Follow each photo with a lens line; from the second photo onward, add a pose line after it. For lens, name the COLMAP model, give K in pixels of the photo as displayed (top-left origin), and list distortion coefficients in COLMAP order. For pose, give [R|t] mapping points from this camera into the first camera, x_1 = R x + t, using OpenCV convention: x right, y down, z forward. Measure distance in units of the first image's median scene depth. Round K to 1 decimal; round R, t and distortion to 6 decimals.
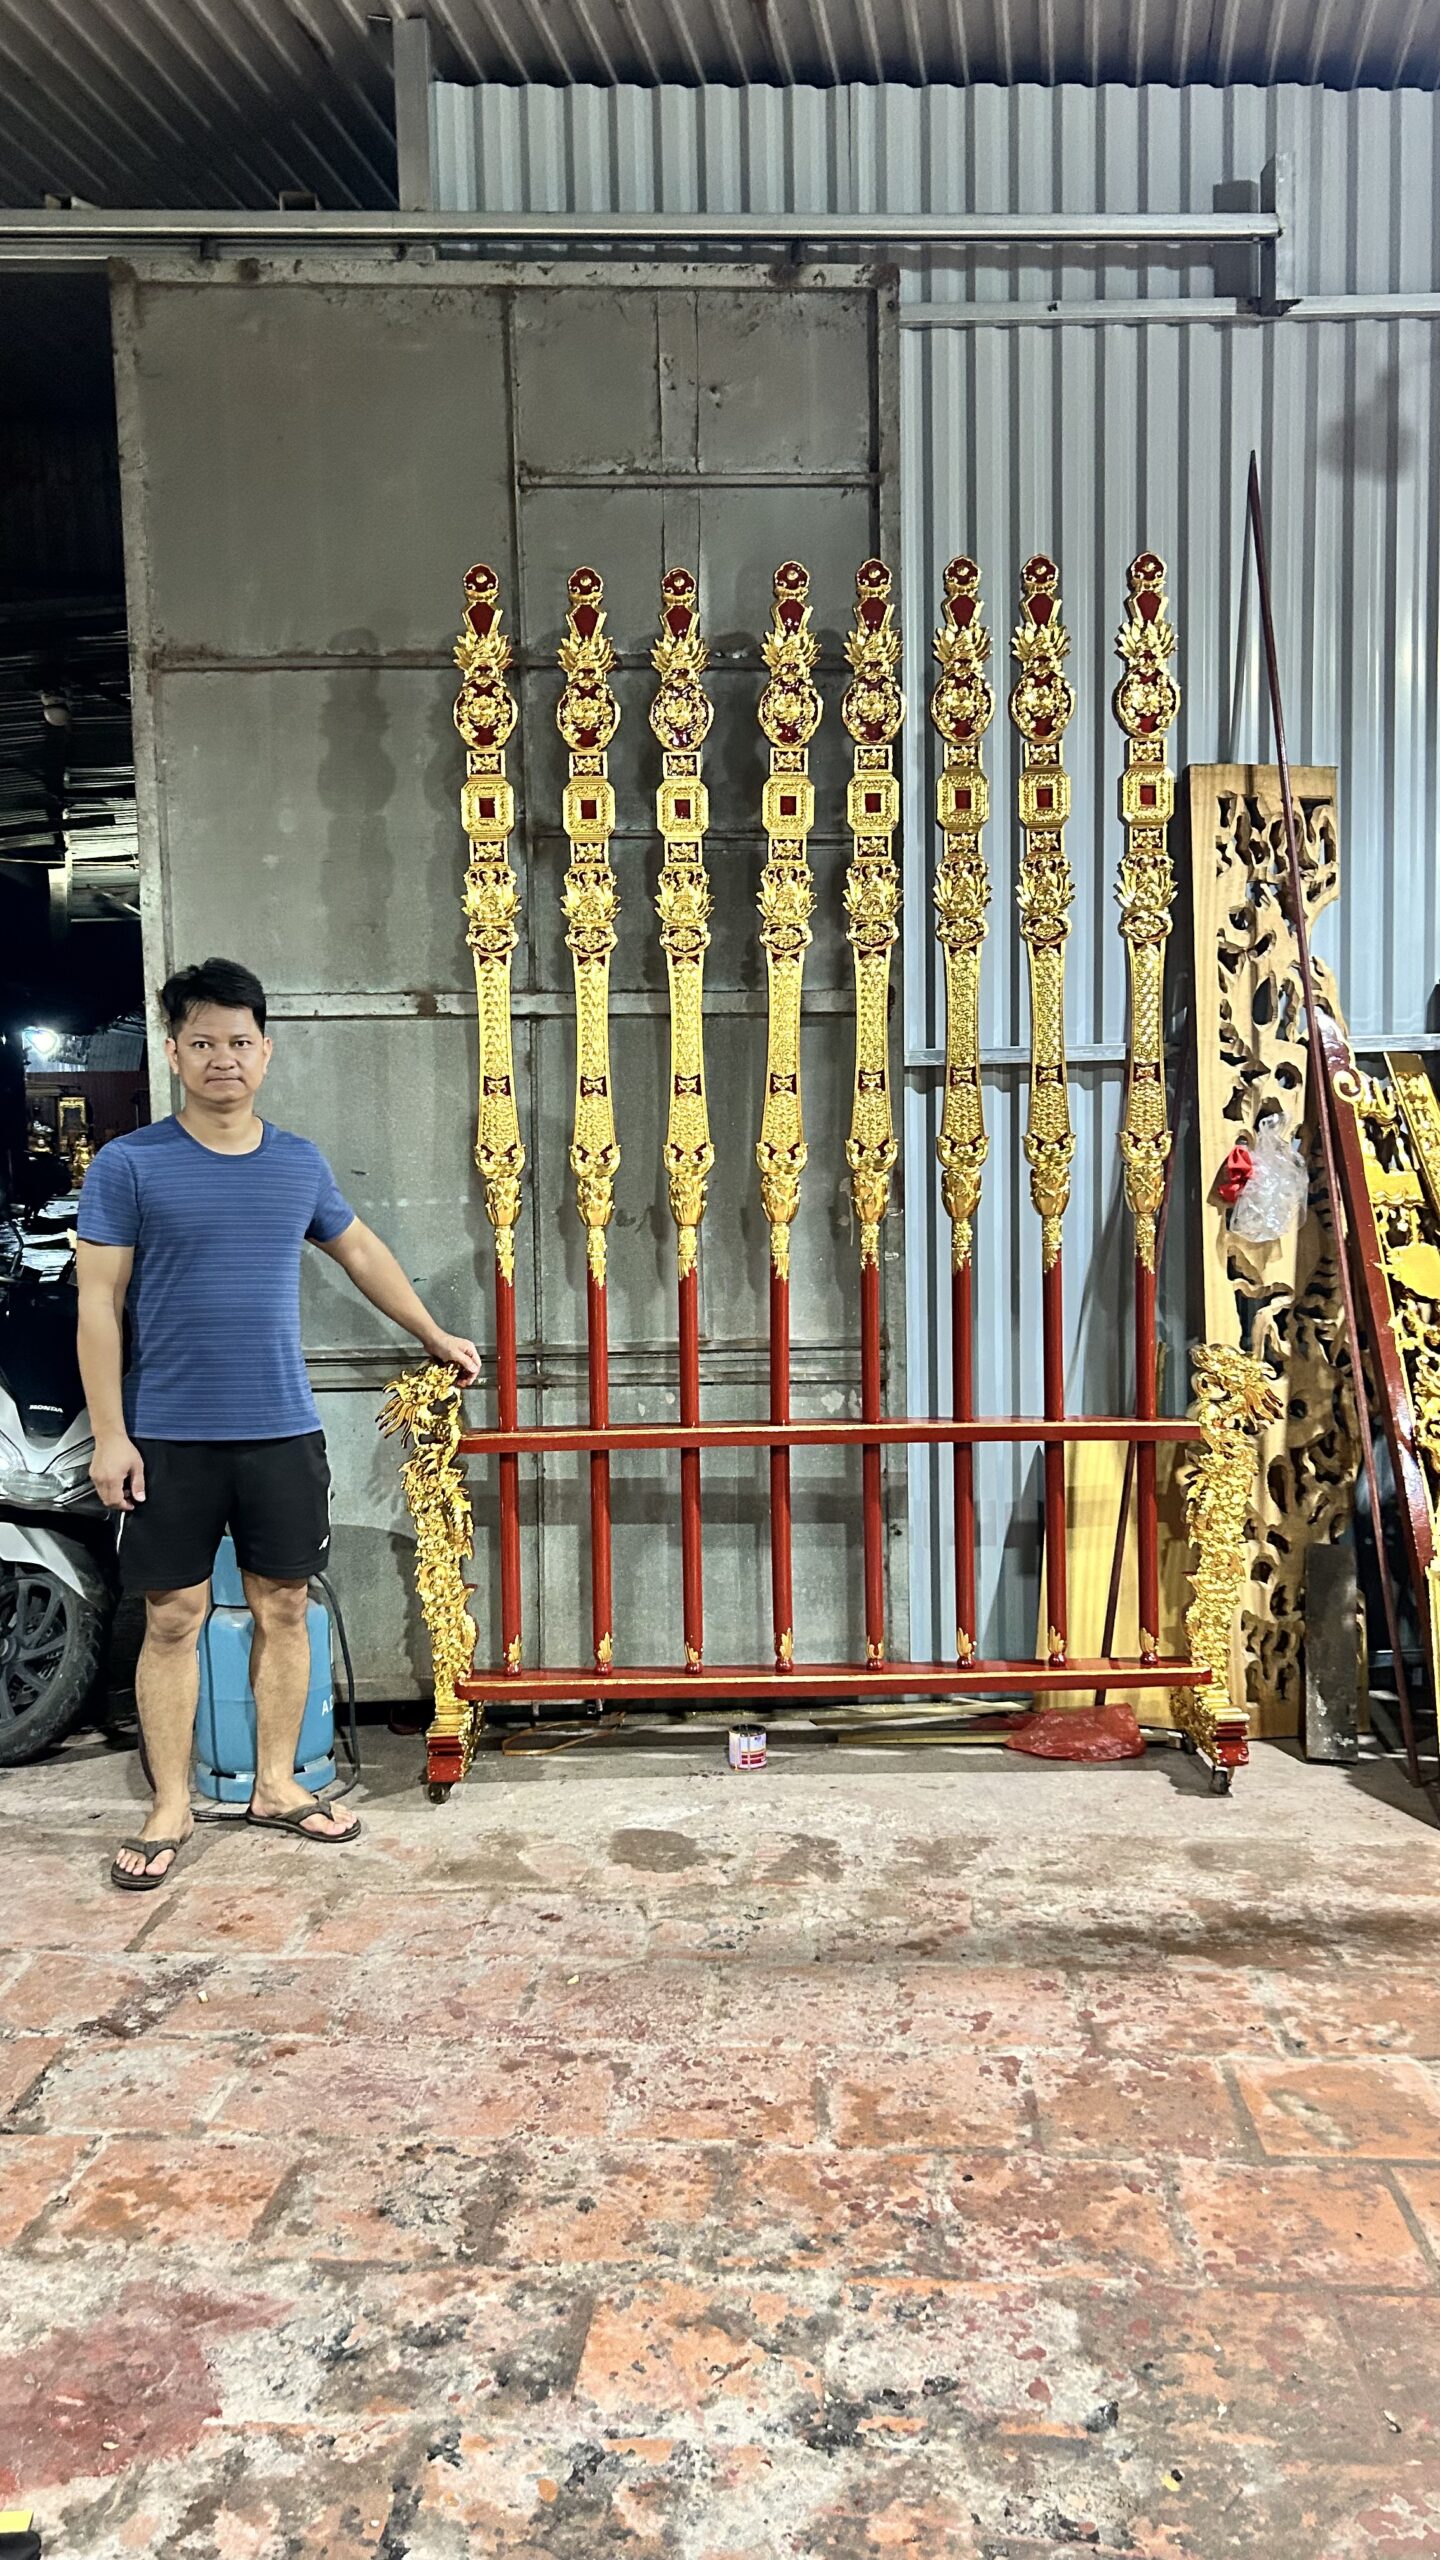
lens RADIAL K [[2015.8, 0, 711.8], [0, 2015.8, 1291.9], [0, 0, 1]] dist [0.043940, -0.041291]
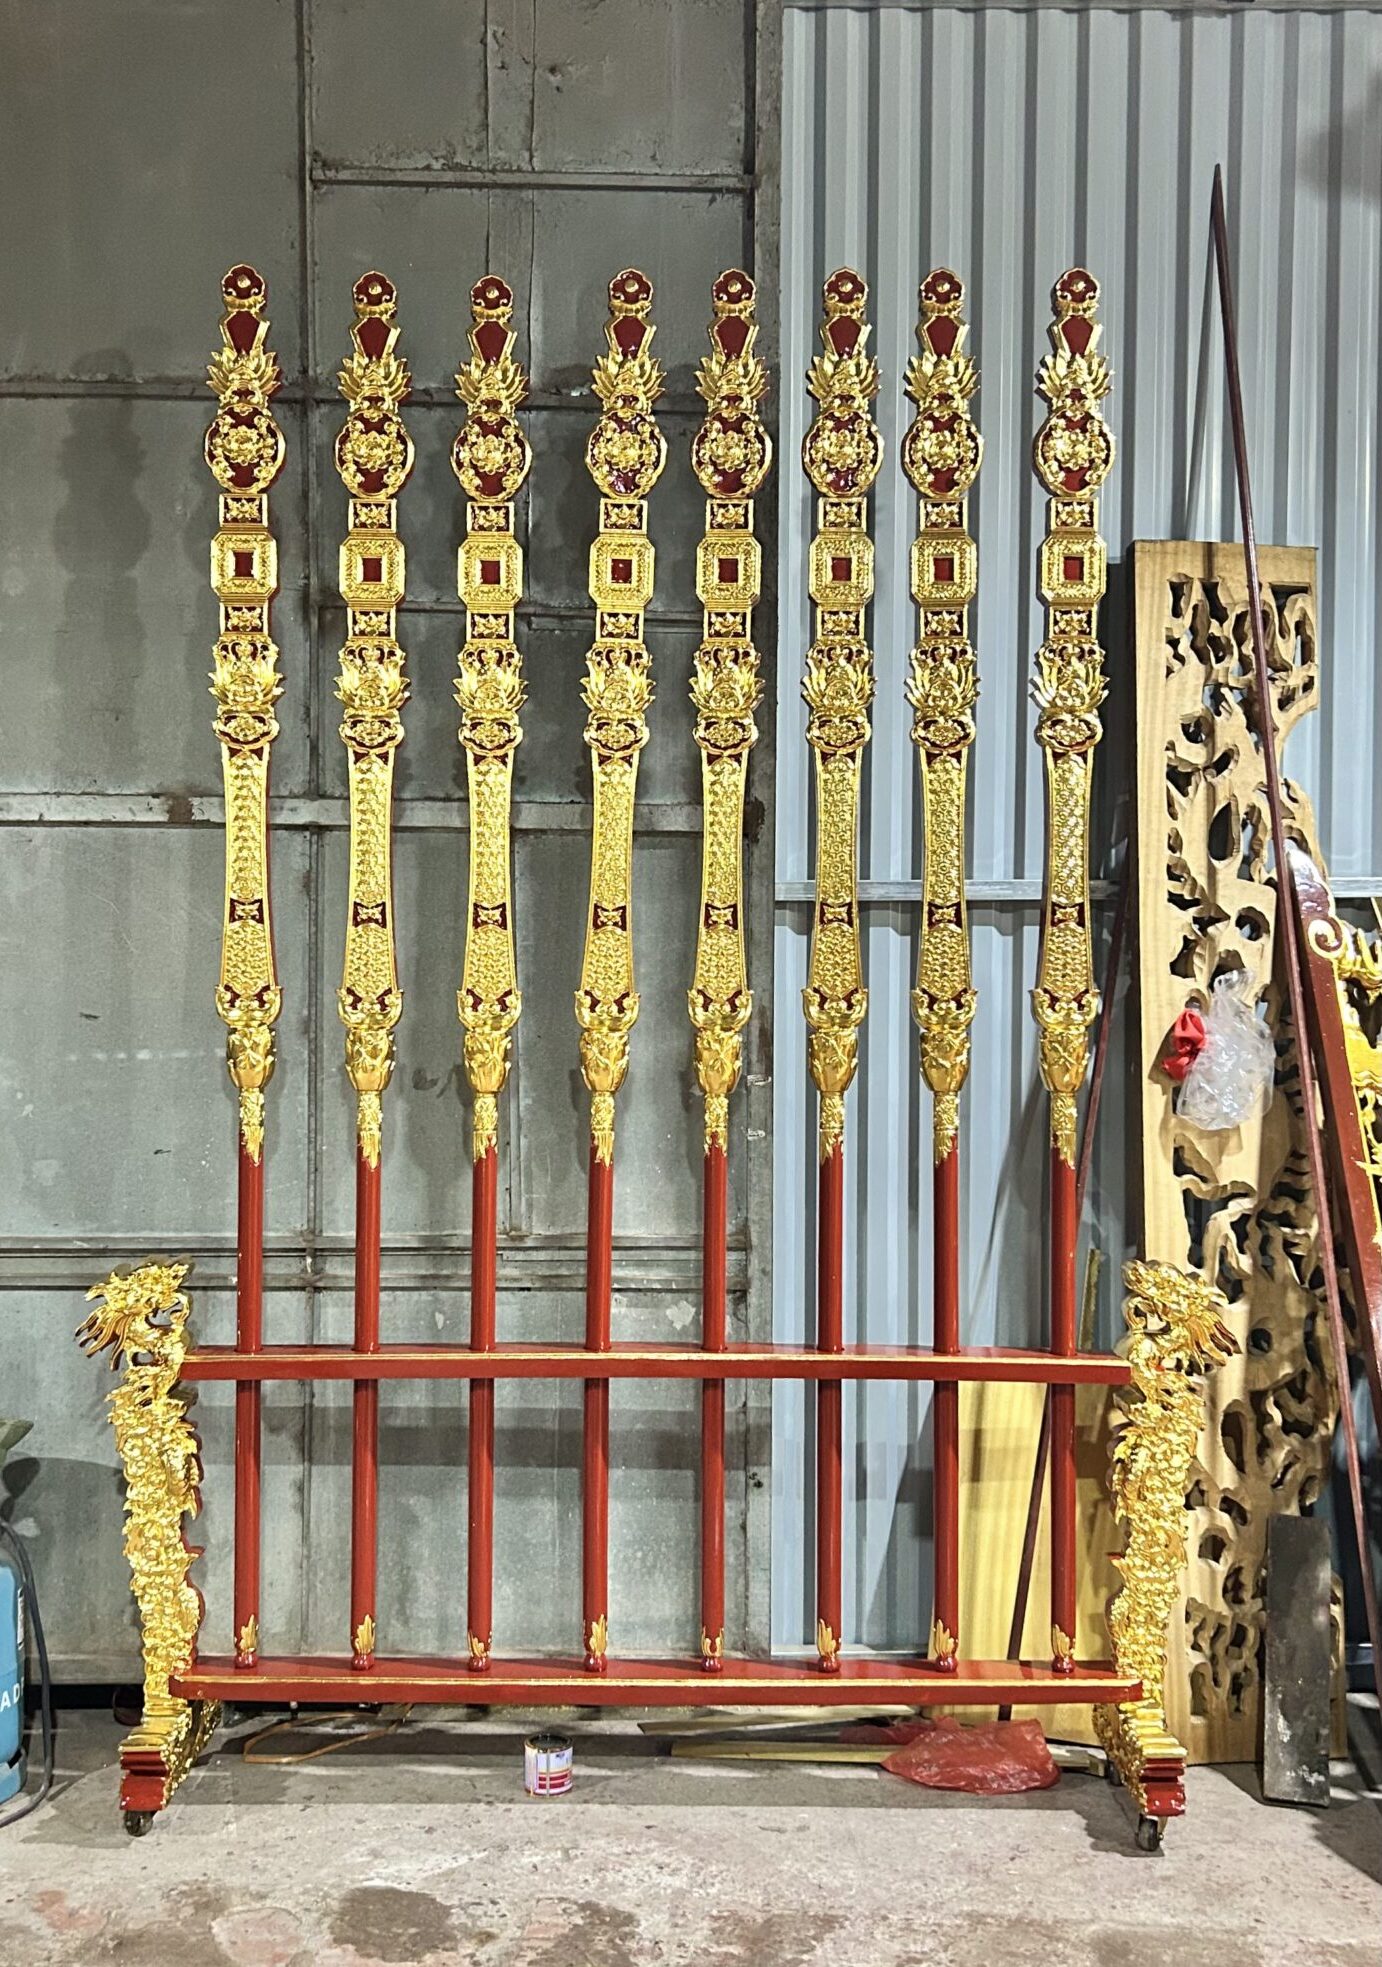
lens RADIAL K [[2128.6, 0, 669.4], [0, 2128.6, 1031.0], [0, 0, 1]] dist [0.030279, 0.000000]
pose [[0.999684, 0.023745, -0.008290, 0.063655], [-0.024132, 0.998448, -0.050192, -0.016698], [0.007086, 0.050377, 0.998705, 0.159081]]
